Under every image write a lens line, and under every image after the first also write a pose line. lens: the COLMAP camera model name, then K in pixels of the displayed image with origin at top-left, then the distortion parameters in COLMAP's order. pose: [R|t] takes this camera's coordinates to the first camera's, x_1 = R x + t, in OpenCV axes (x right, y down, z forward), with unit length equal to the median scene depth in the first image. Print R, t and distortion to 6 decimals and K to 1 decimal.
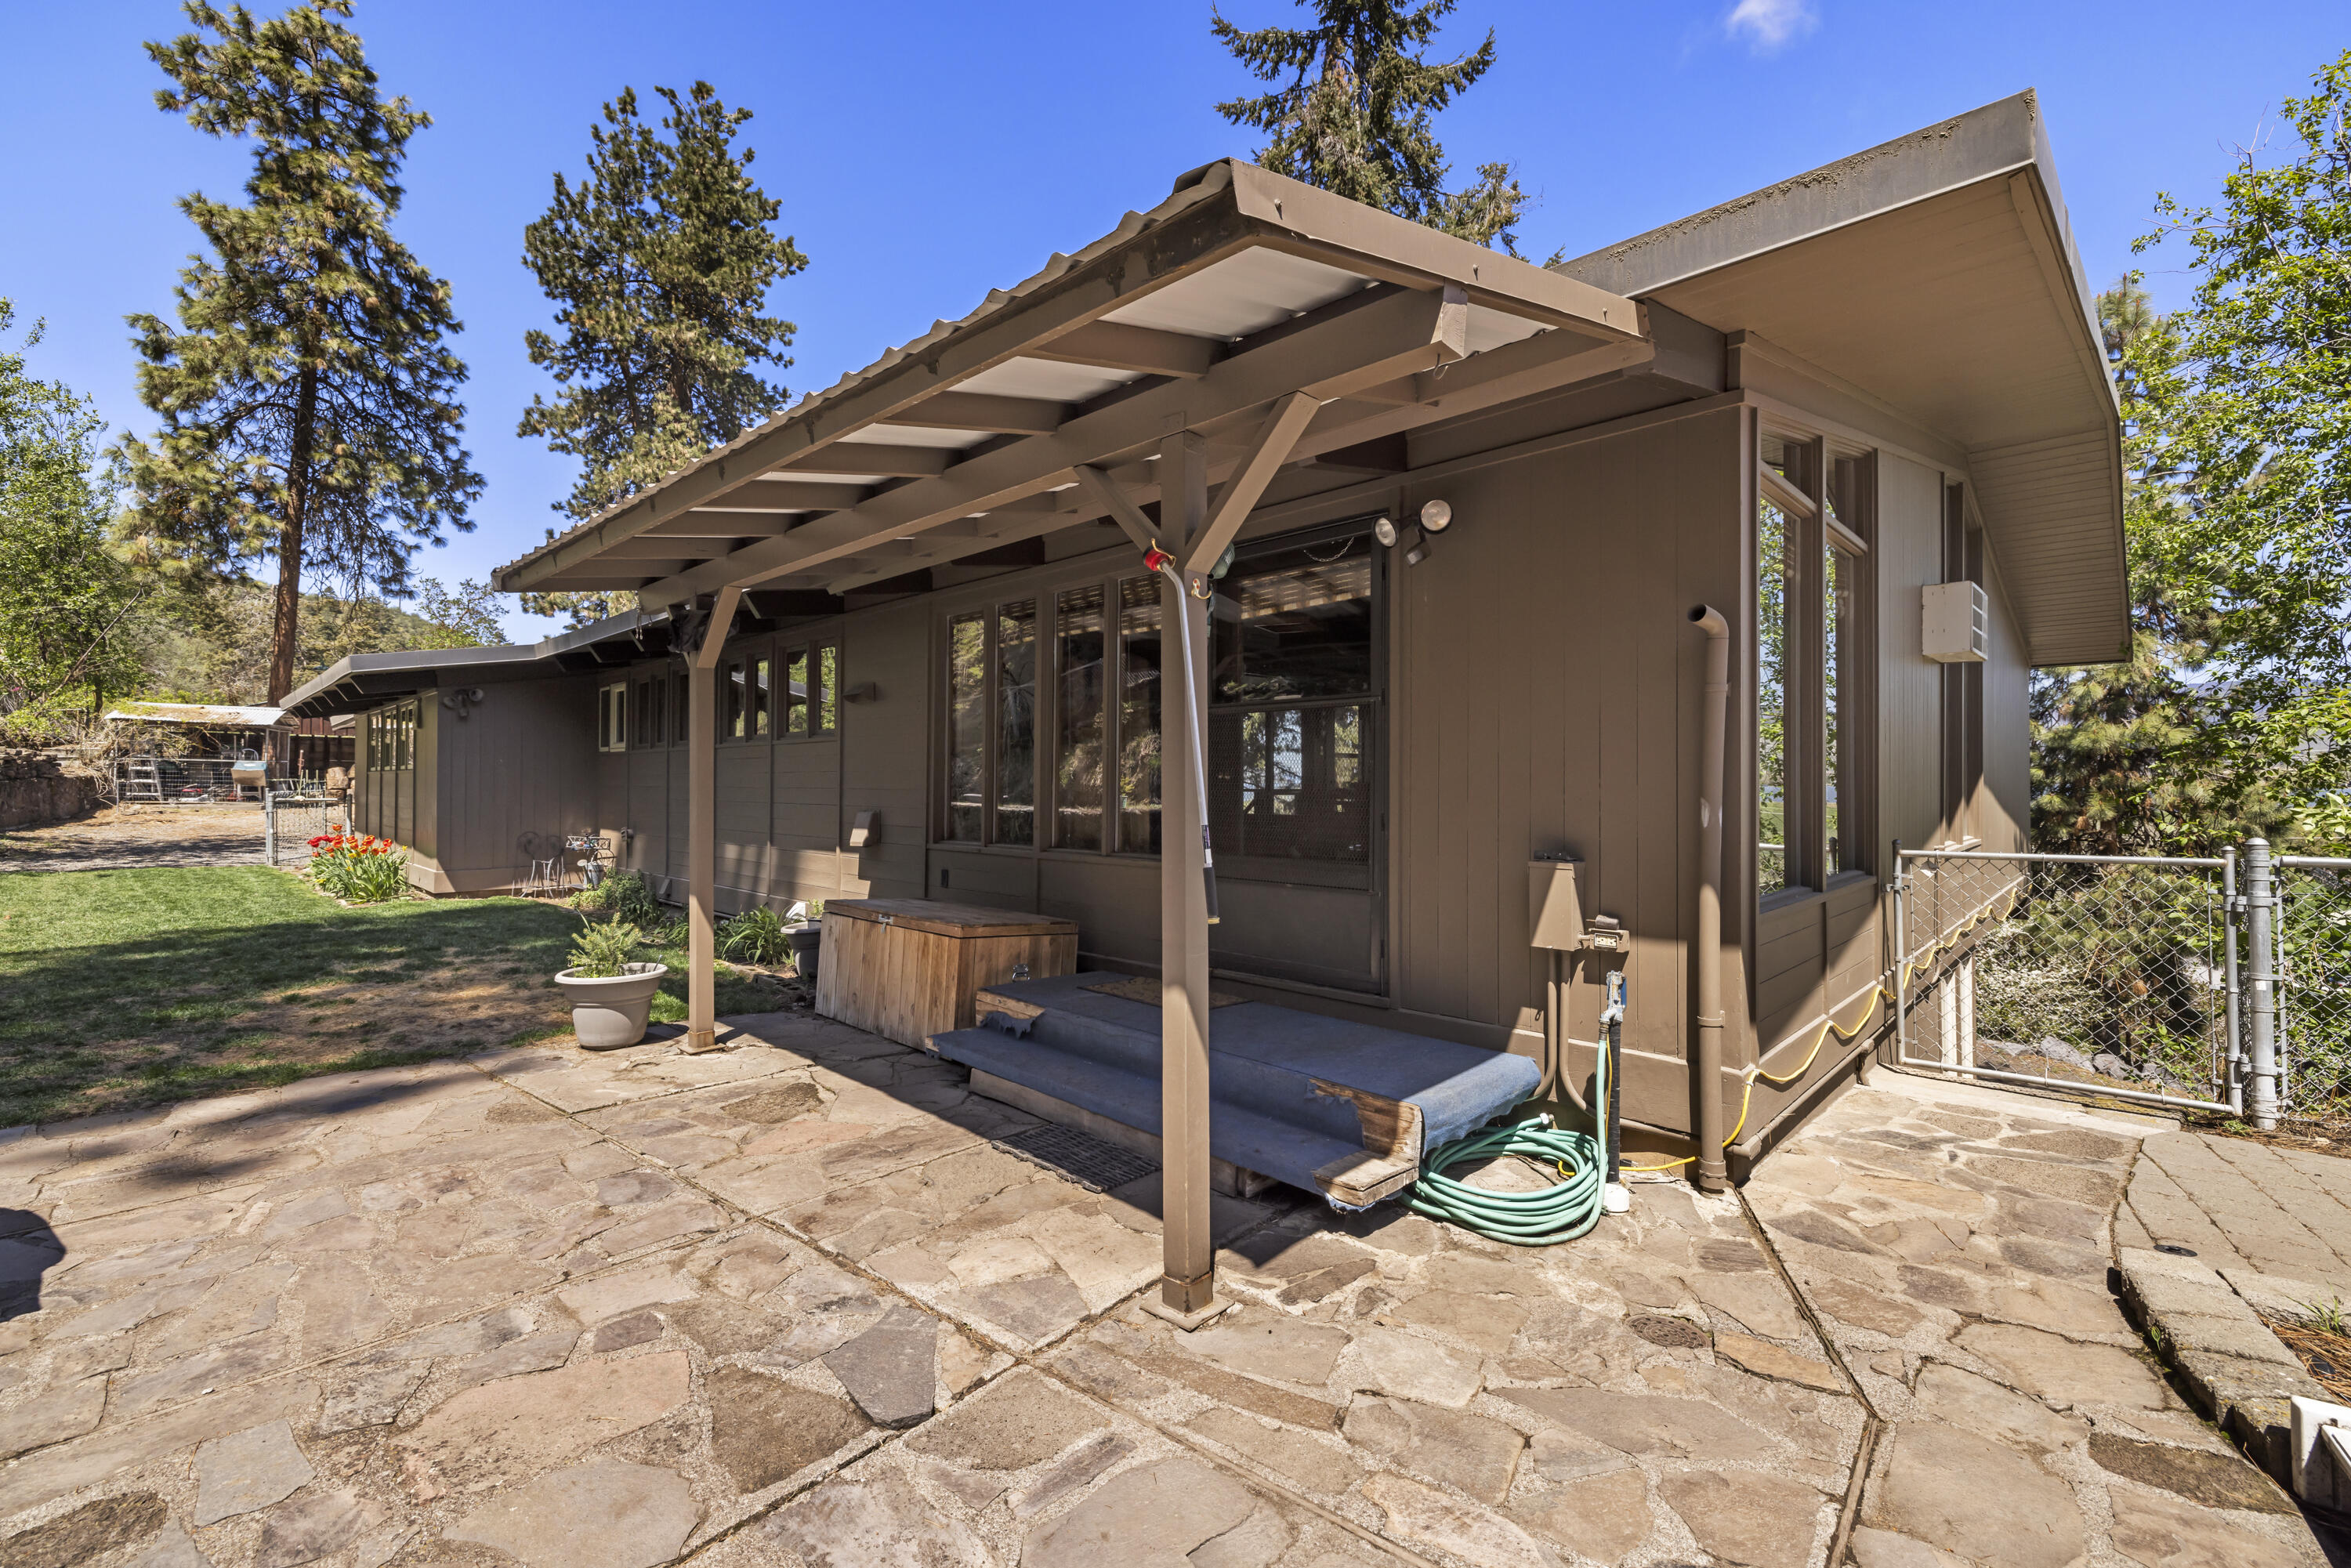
lens RADIAL K [[983.6, 0, 1174.3], [0, 983.6, 771.7], [0, 0, 1]] dist [0.000505, 0.000401]
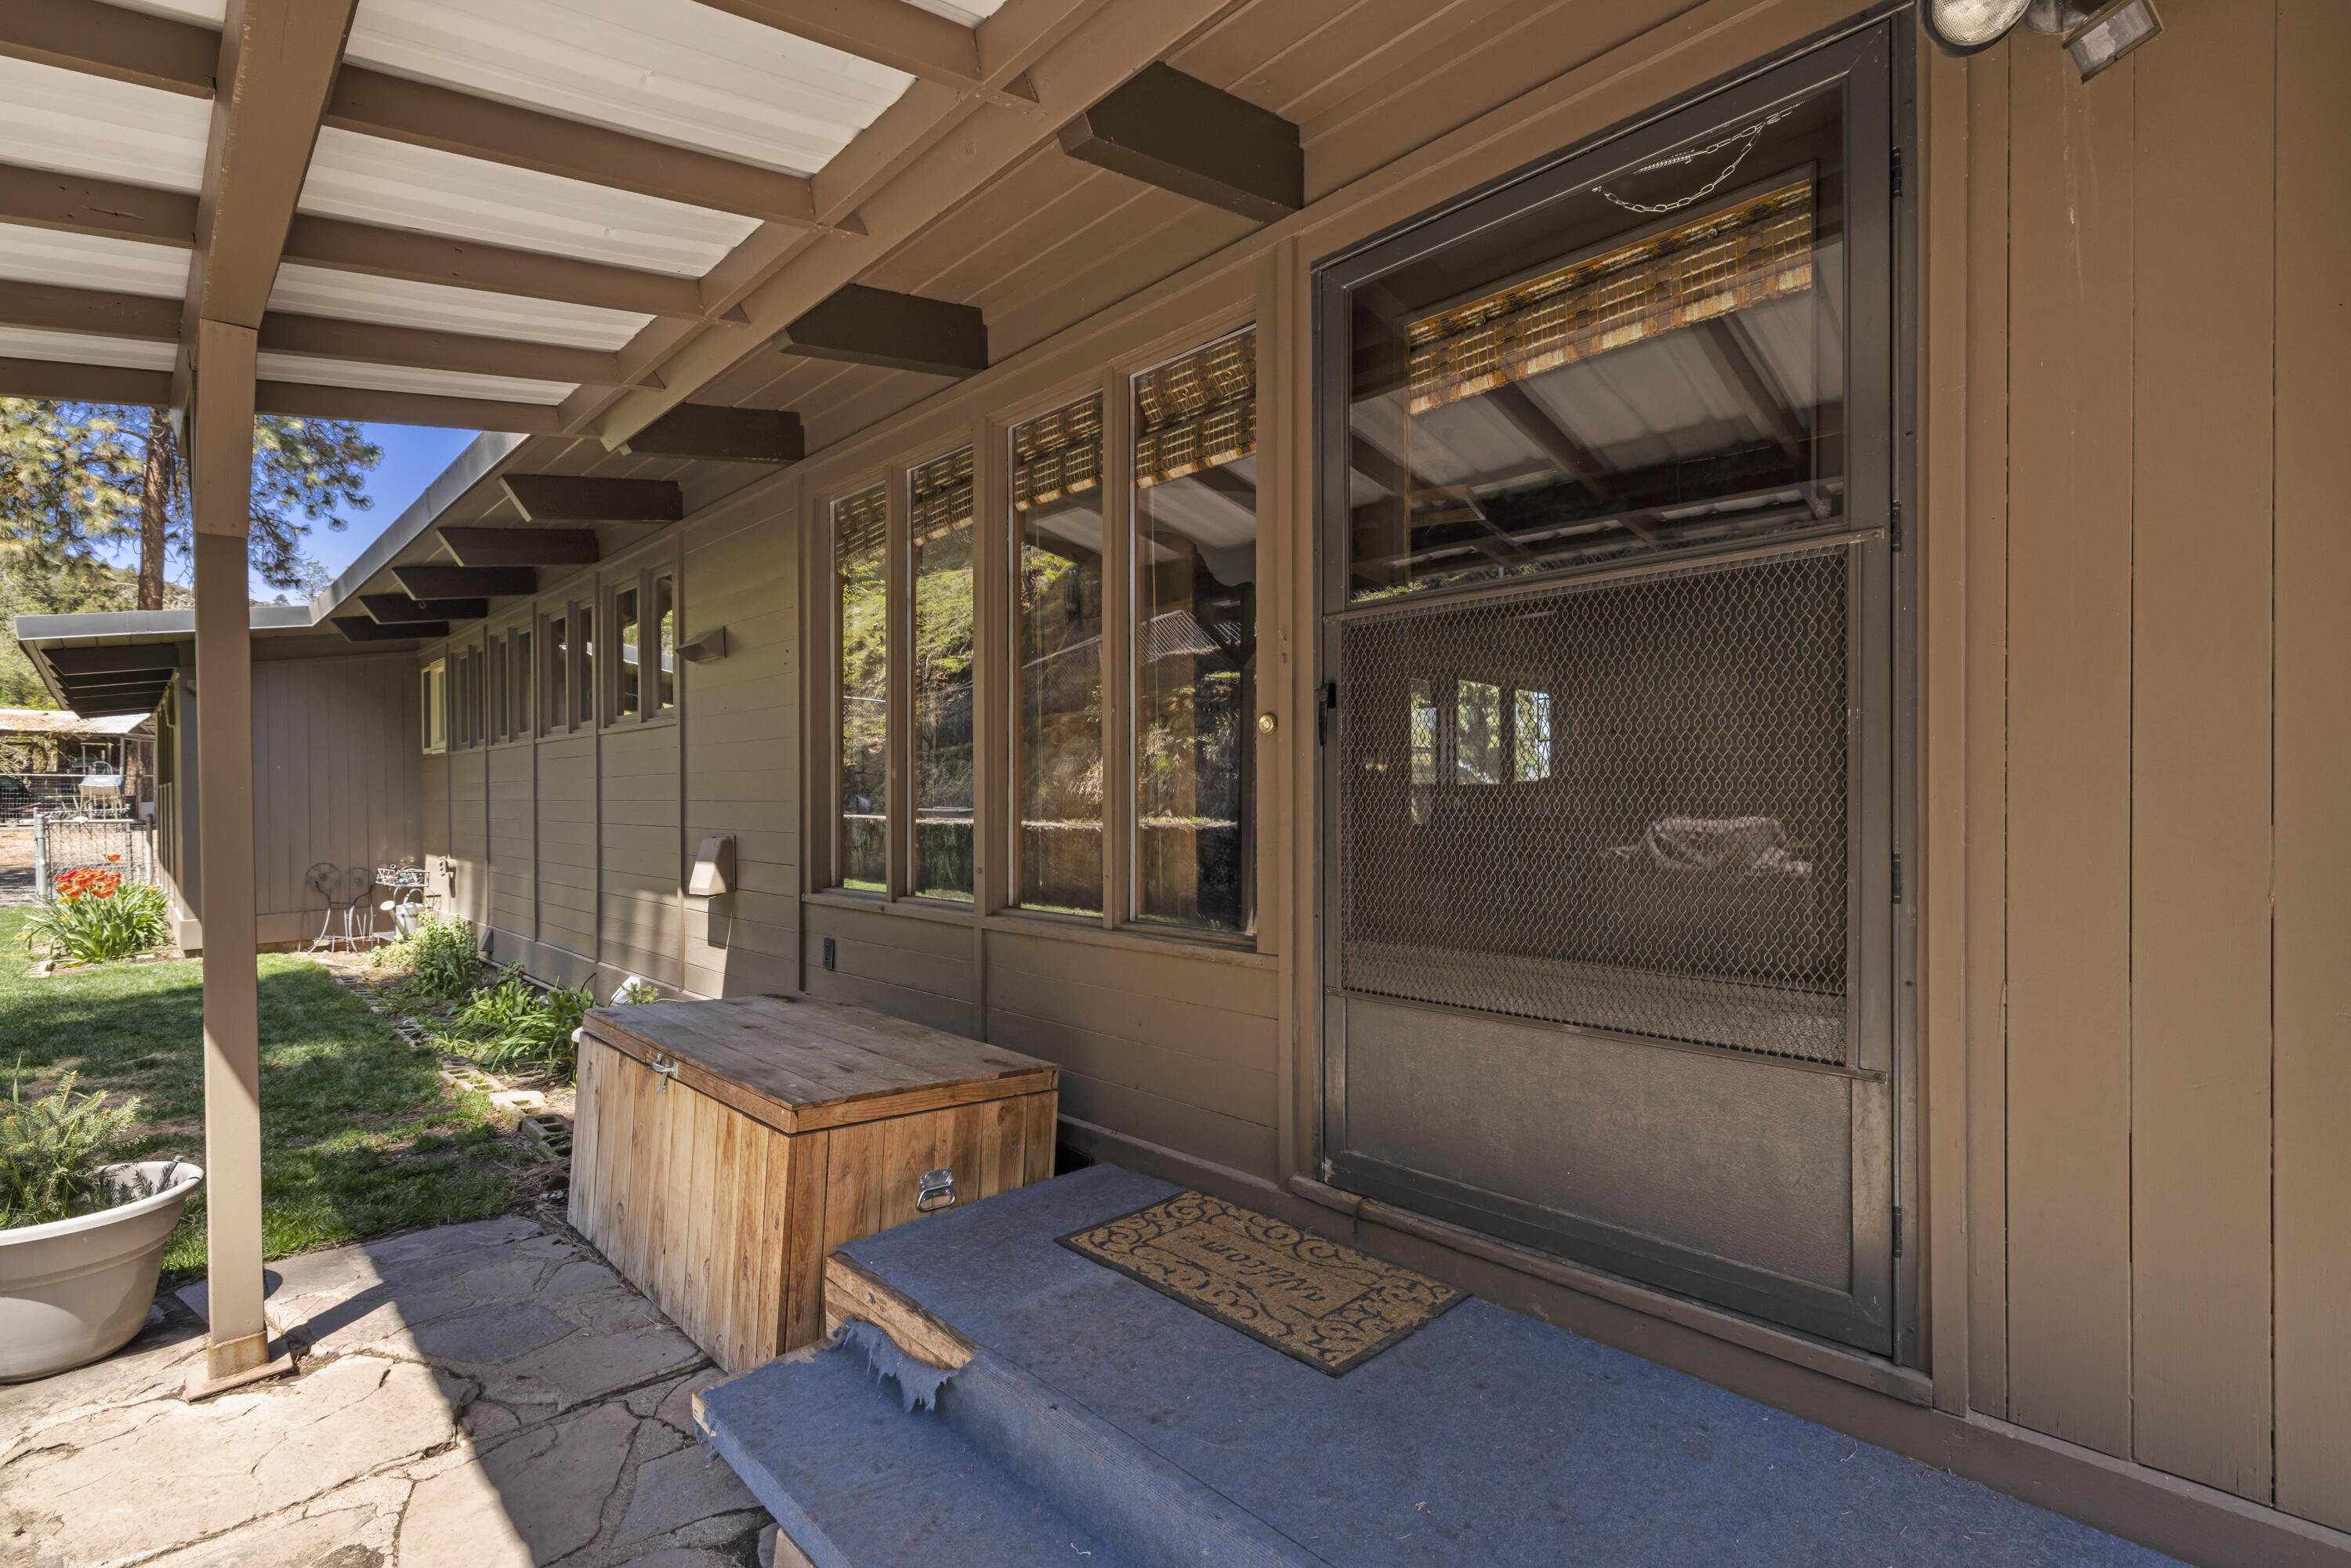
lens RADIAL K [[1024.6, 0, 1175.5], [0, 1024.6, 784.0], [0, 0, 1]] dist [-0.000242, 0.000063]
pose [[0.999899, -0.011095, 0.008893, -0.029987], [0.011043, 0.999922, 0.005868, 0.006196], [-0.008958, -0.005769, 0.999943, 0.349431]]
